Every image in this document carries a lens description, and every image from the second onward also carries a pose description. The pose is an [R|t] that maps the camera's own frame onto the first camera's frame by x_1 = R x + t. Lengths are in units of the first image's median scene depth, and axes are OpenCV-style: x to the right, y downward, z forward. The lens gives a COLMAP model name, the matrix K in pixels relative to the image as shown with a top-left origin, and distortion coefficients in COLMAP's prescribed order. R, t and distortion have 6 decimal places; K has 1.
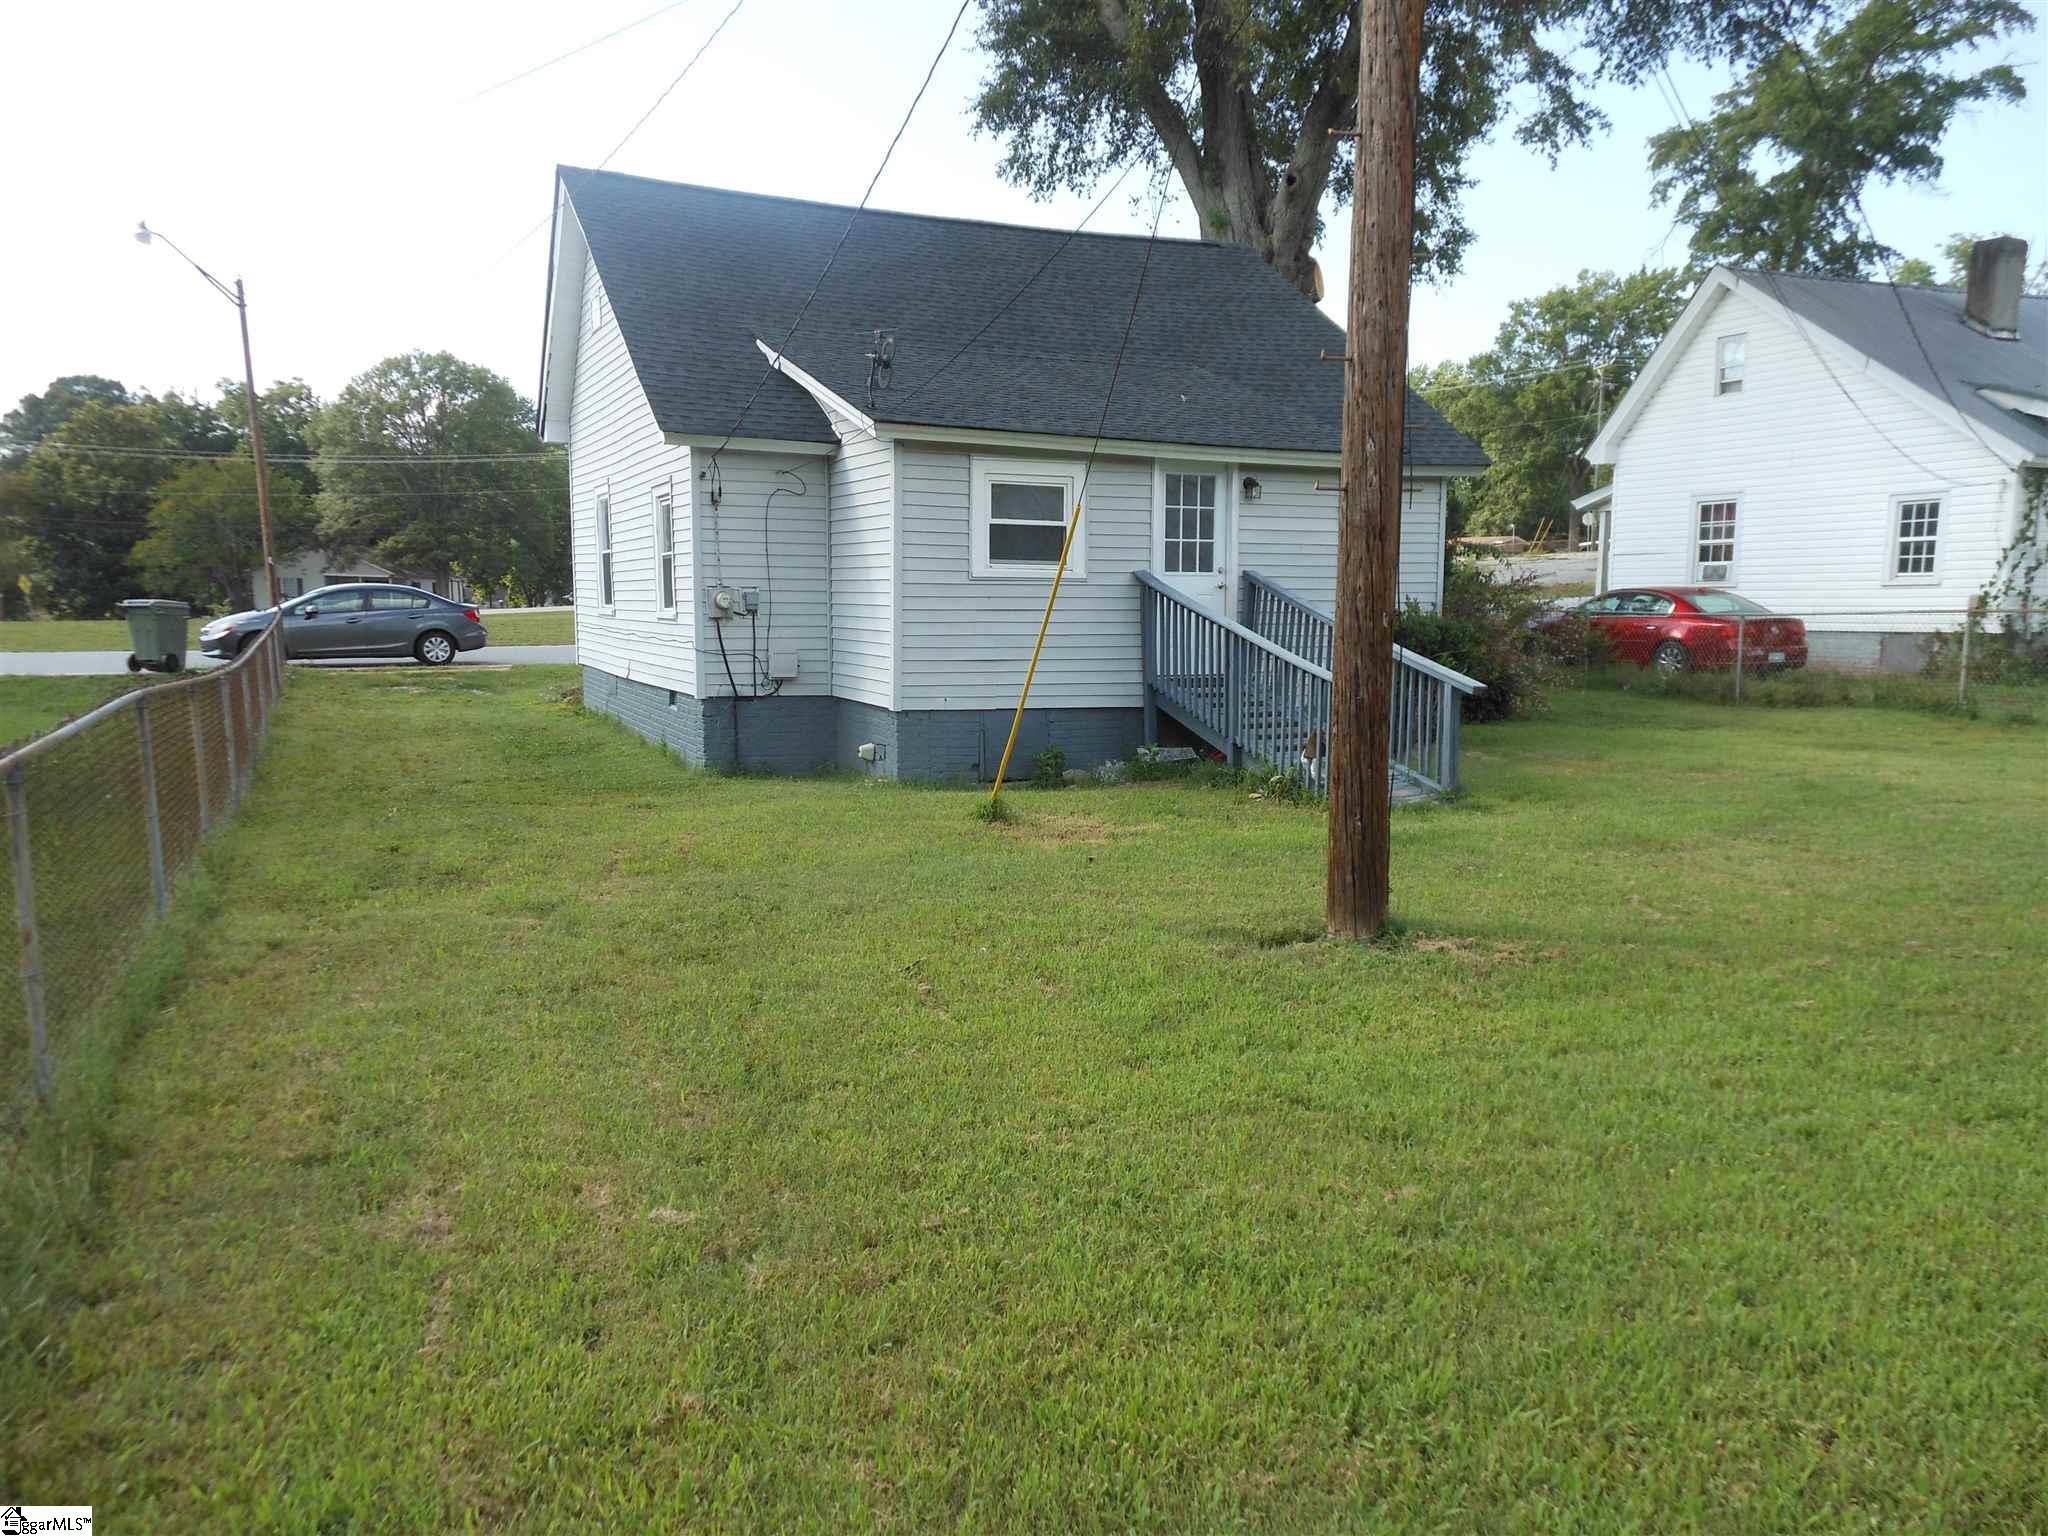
lens RADIAL K [[1529.0, 0, 1024.0], [0, 1529.0, 769.7], [0, 0, 1]] dist [0.034998, 0.002215]
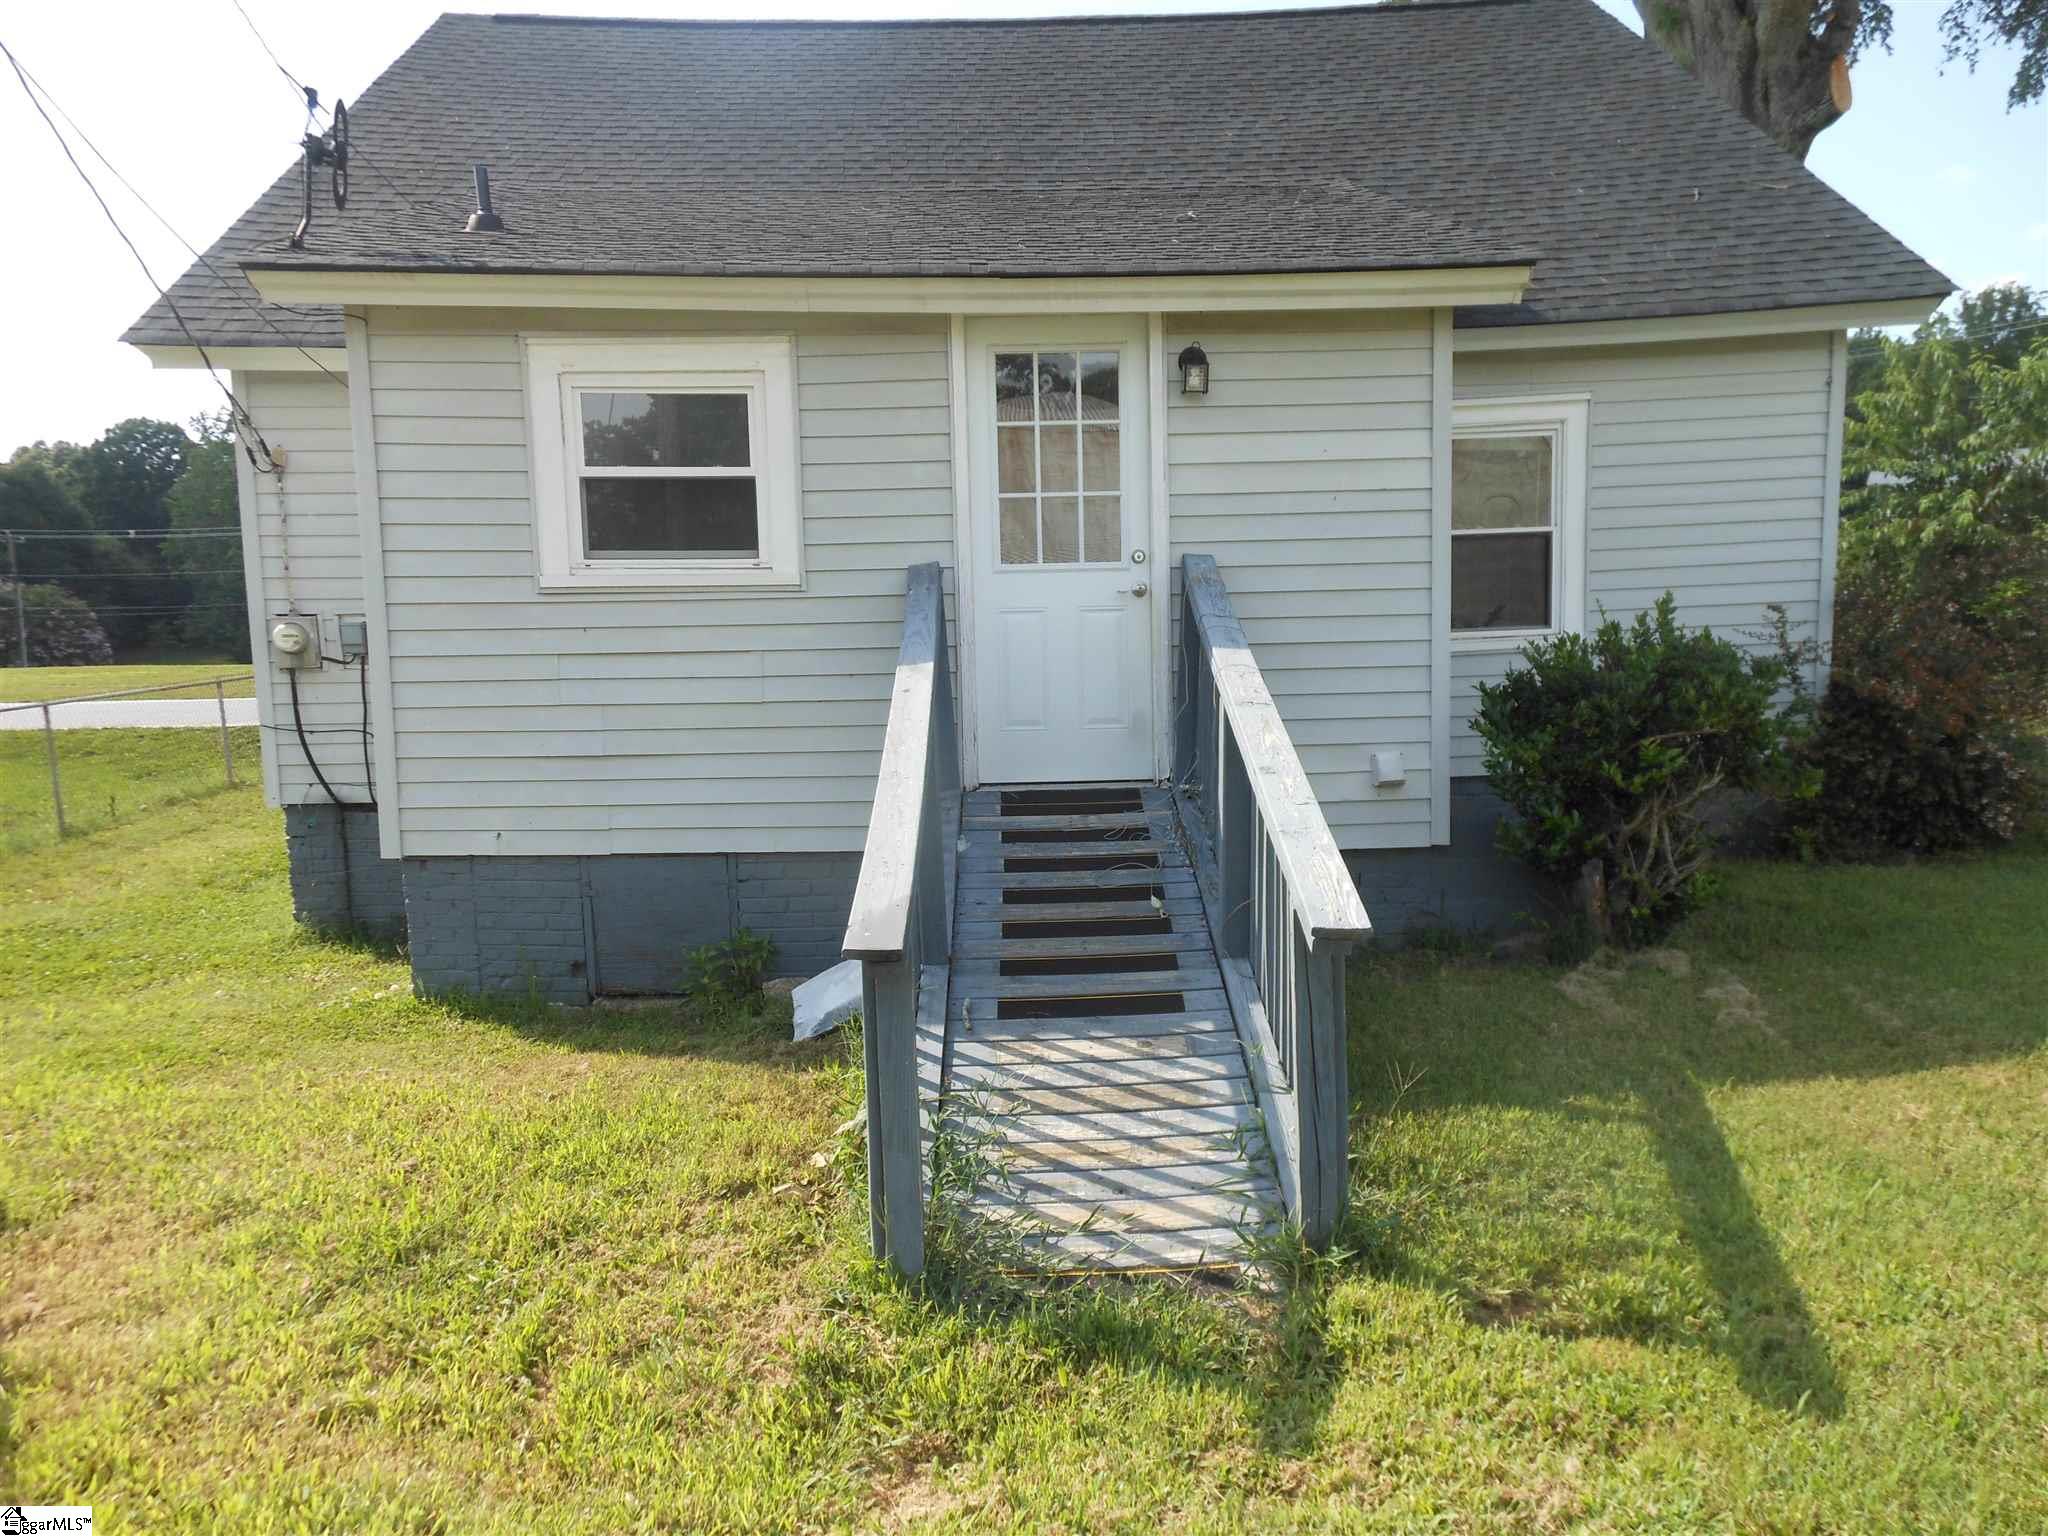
lens RADIAL K [[1529.0, 0, 1025.6], [0, 1529.0, 773.2], [0, 0, 1]] dist [0.034998, 0.002215]
pose [[0.918593, 0.020013, -0.394698, 0.285746], [-0.019706, 0.999794, 0.004830, -0.068523], [0.394713, 0.003341, 0.918798, 0.579676]]
